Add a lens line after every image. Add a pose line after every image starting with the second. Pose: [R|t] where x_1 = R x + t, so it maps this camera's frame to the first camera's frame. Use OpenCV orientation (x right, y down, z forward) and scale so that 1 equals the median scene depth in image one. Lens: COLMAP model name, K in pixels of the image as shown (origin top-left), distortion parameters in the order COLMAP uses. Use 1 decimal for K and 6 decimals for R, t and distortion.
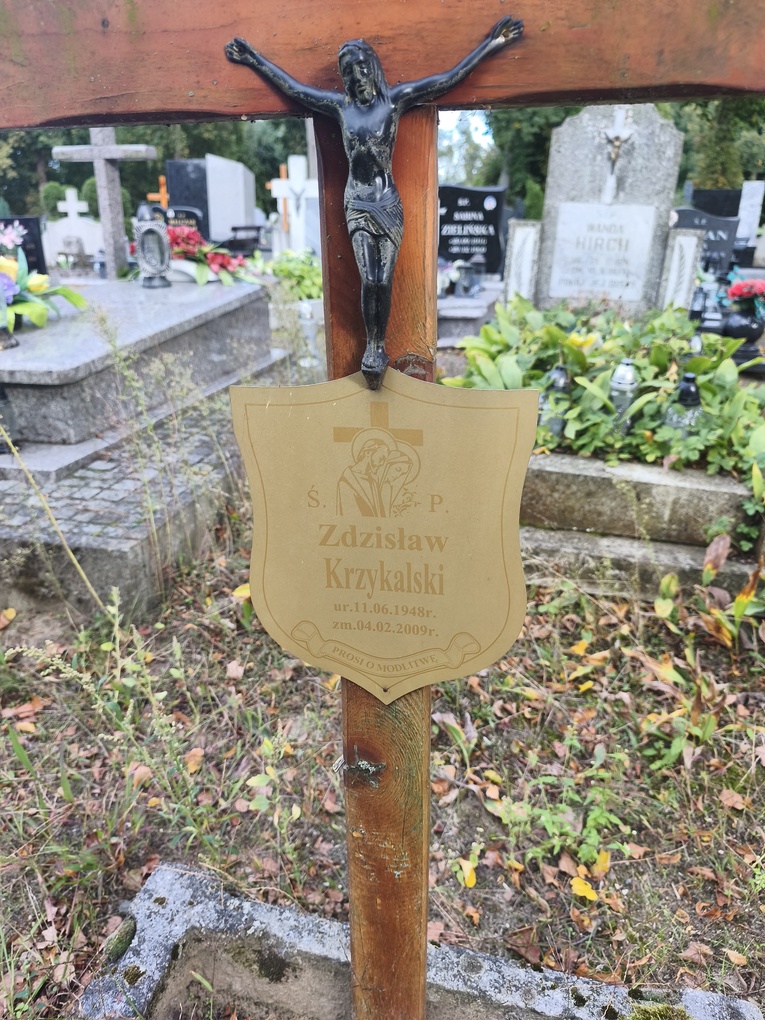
lens RADIAL K [[718.1, 0, 380.1], [0, 718.1, 513.8], [0, 0, 1]] dist [0.004180, -0.041712]
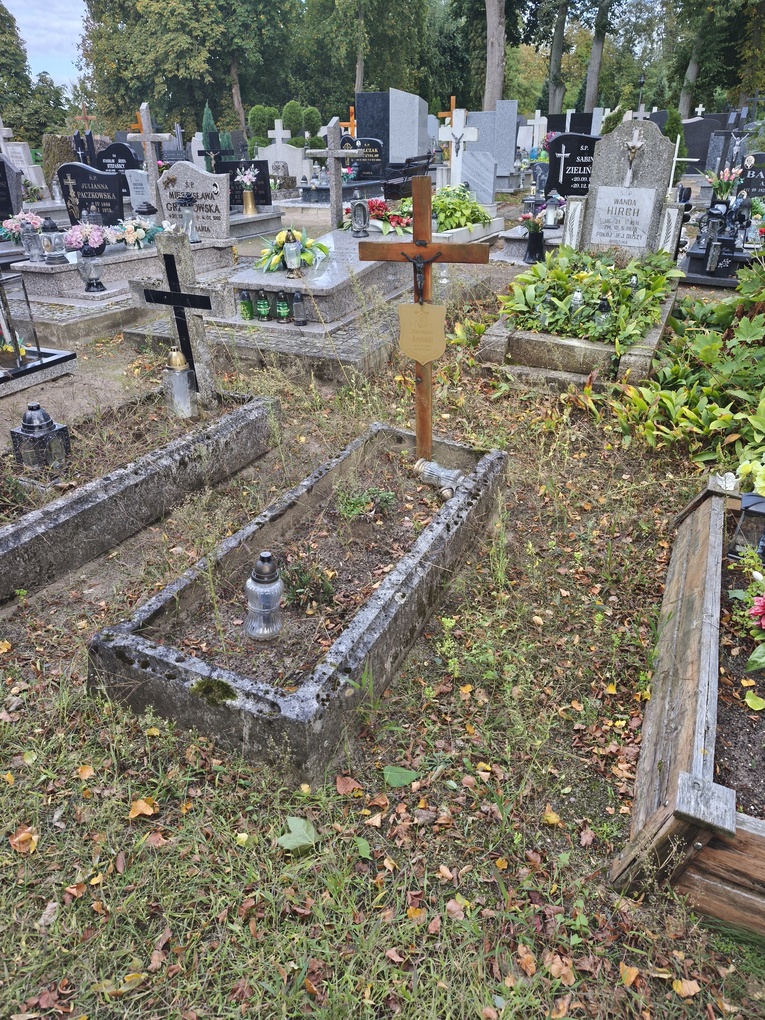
lens RADIAL K [[710.5, 0, 383.7], [0, 710.5, 508.8], [0, 0, 1]] dist [0.026583, -0.038474]
pose [[0.975402, 0.083267, -0.204100, 0.160279], [-0.056998, 0.989693, 0.131372, 0.115341], [0.212935, -0.116507, 0.970095, -0.778542]]
